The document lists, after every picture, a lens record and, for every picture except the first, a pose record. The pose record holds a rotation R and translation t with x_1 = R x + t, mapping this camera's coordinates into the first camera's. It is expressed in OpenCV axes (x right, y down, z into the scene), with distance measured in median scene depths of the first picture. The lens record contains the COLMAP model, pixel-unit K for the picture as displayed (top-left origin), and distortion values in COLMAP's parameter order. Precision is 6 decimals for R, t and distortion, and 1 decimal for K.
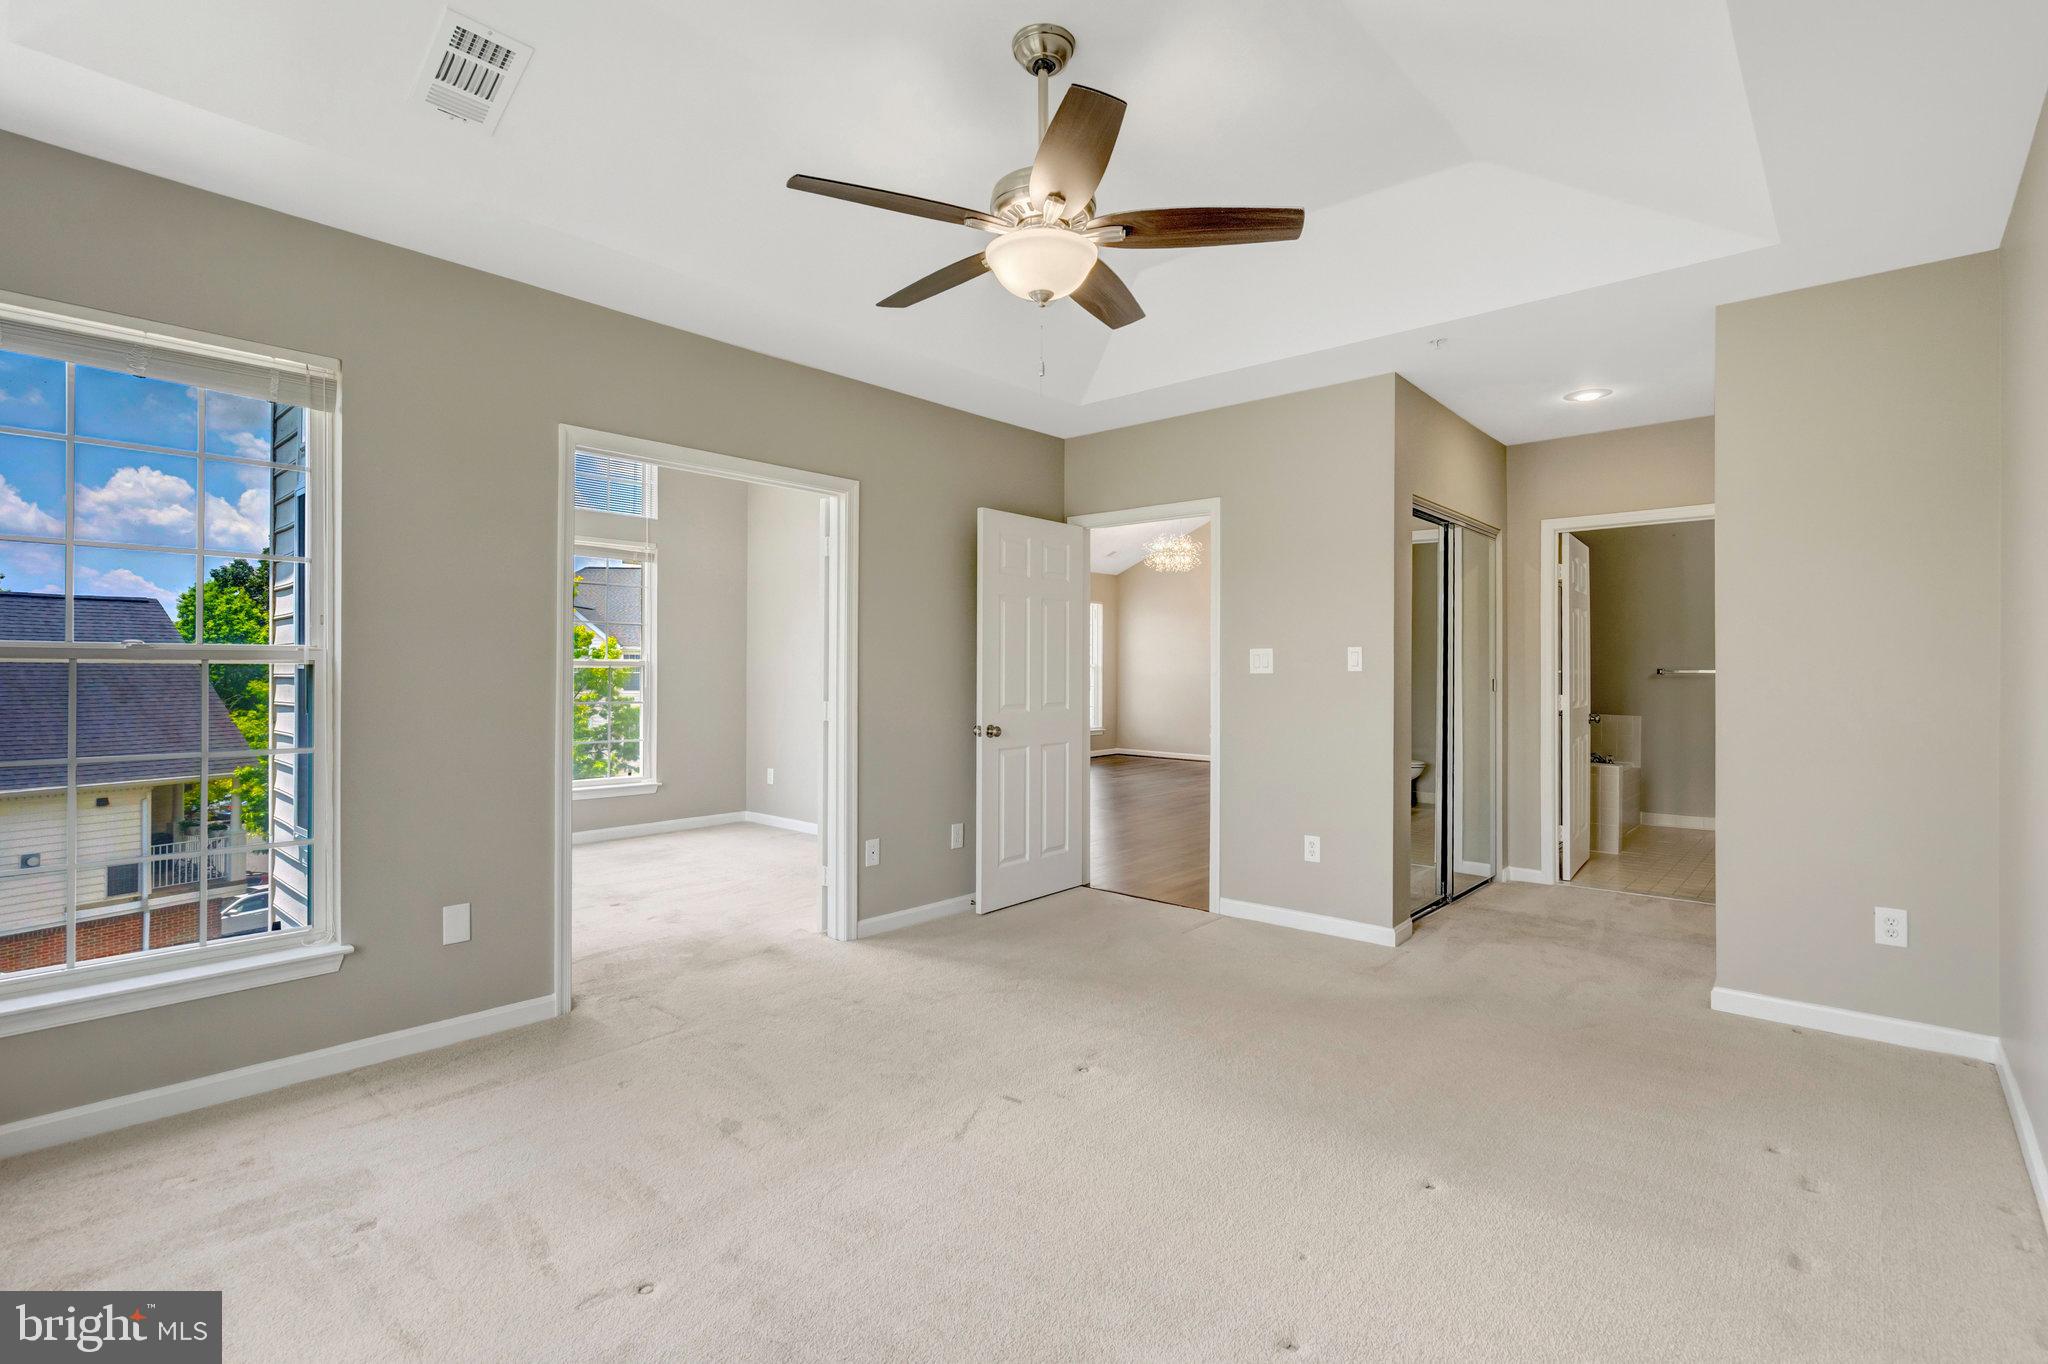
lens RADIAL K [[964.0, 0, 1016.3], [0, 964.0, 667.0], [0, 0, 1]] dist [0.002932, 0.000822]
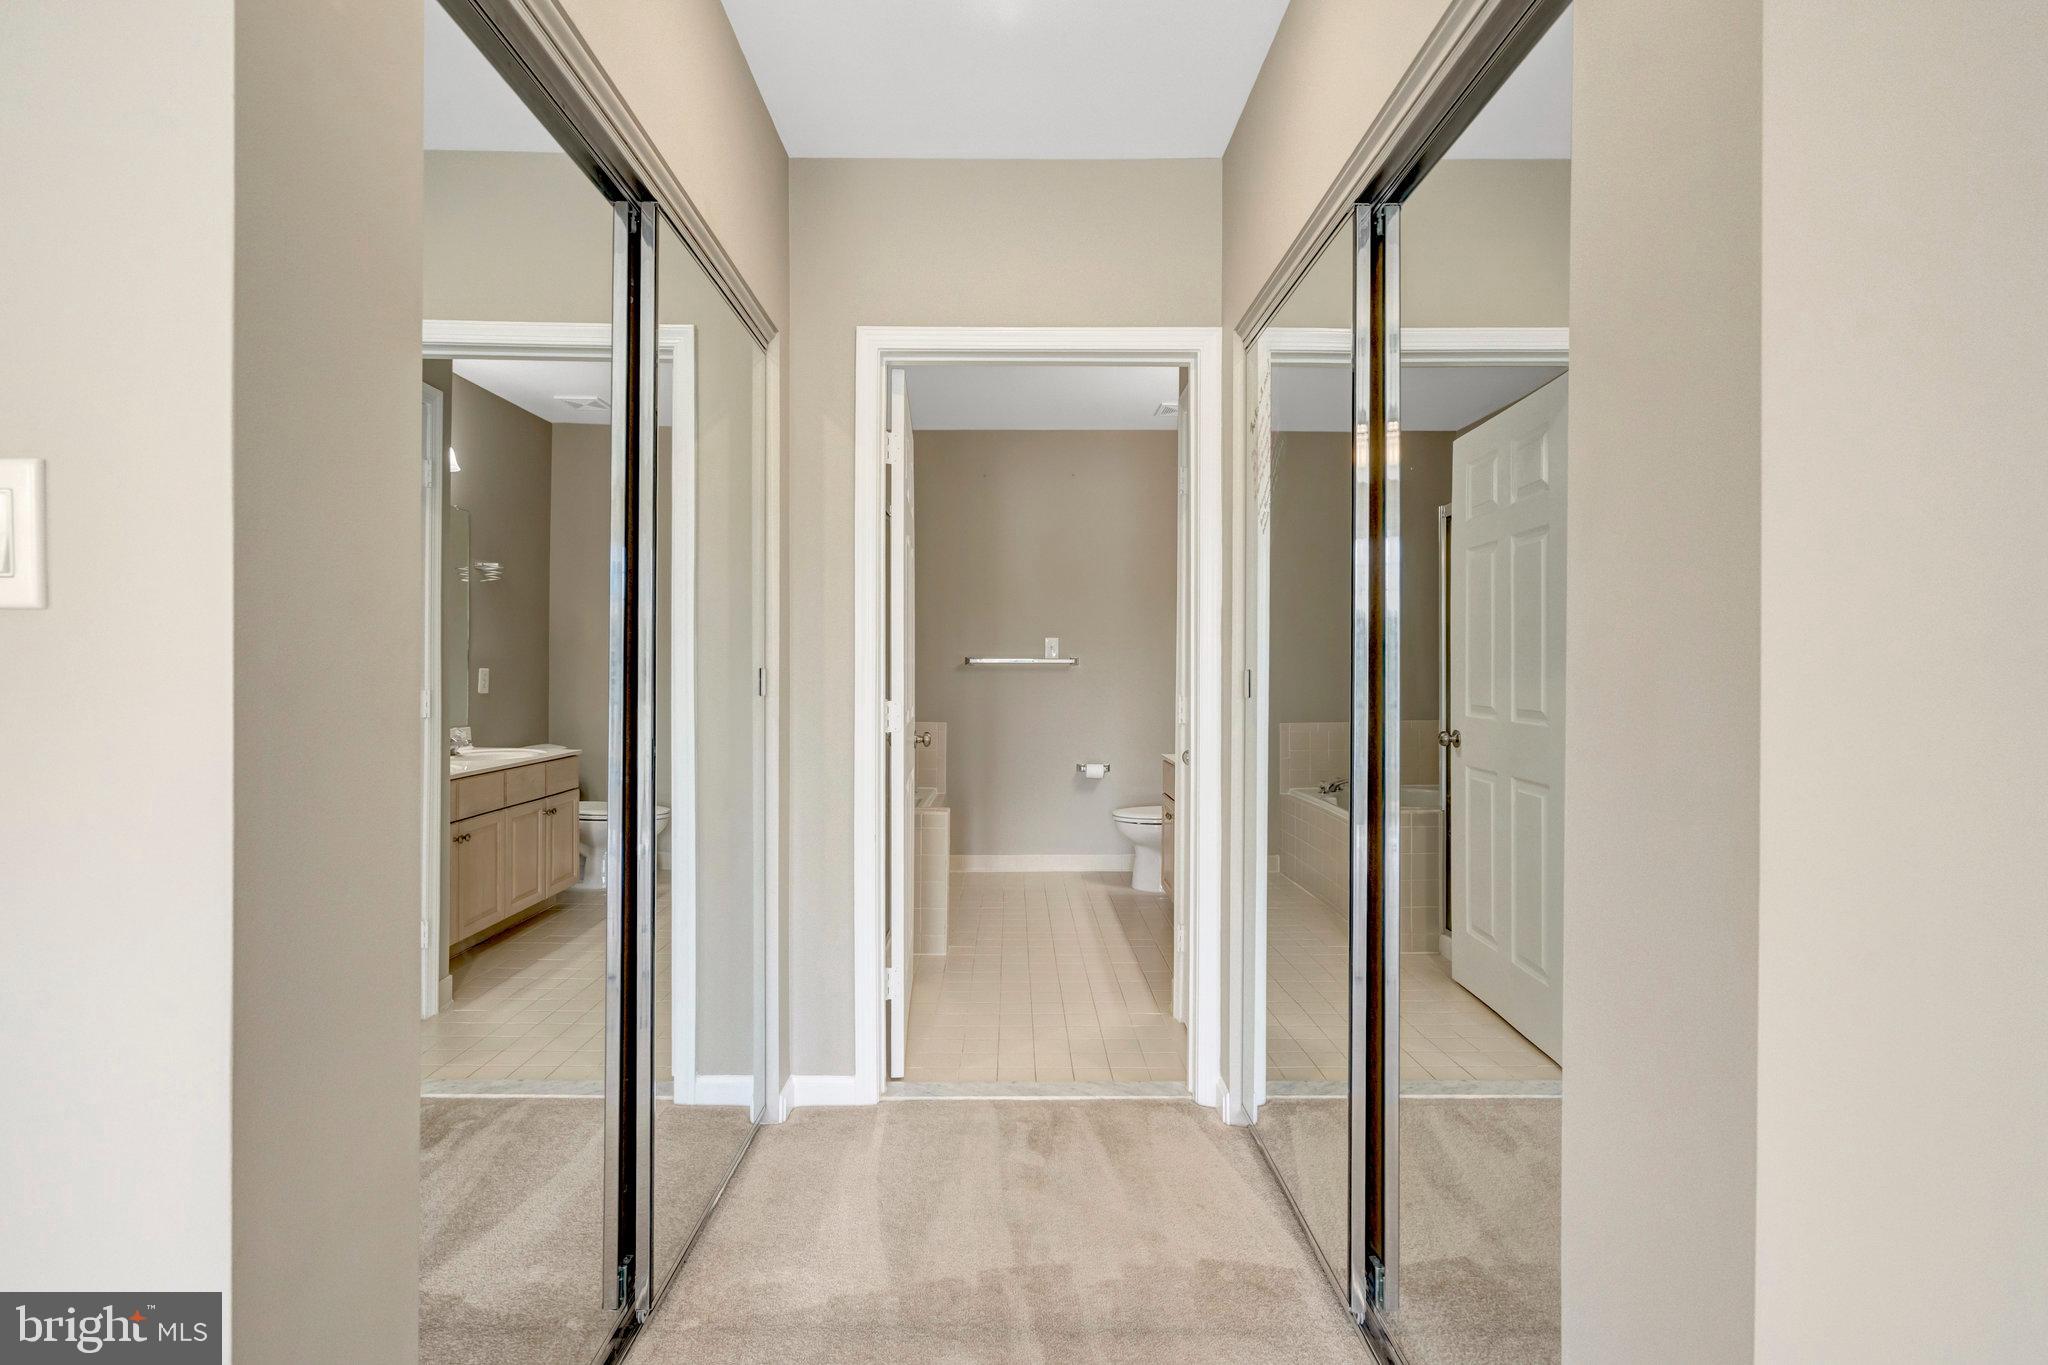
lens RADIAL K [[941.6, 0, 1022.2], [0, 941.6, 661.0], [0, 0, 1]] dist [0.001621, 0.000472]
pose [[0.741568, 0.002375, 0.670873, 0.292332], [0.000780, 0.999990, -0.004403, 0.010859], [-0.670877, 0.003788, 0.741559, 0.596857]]
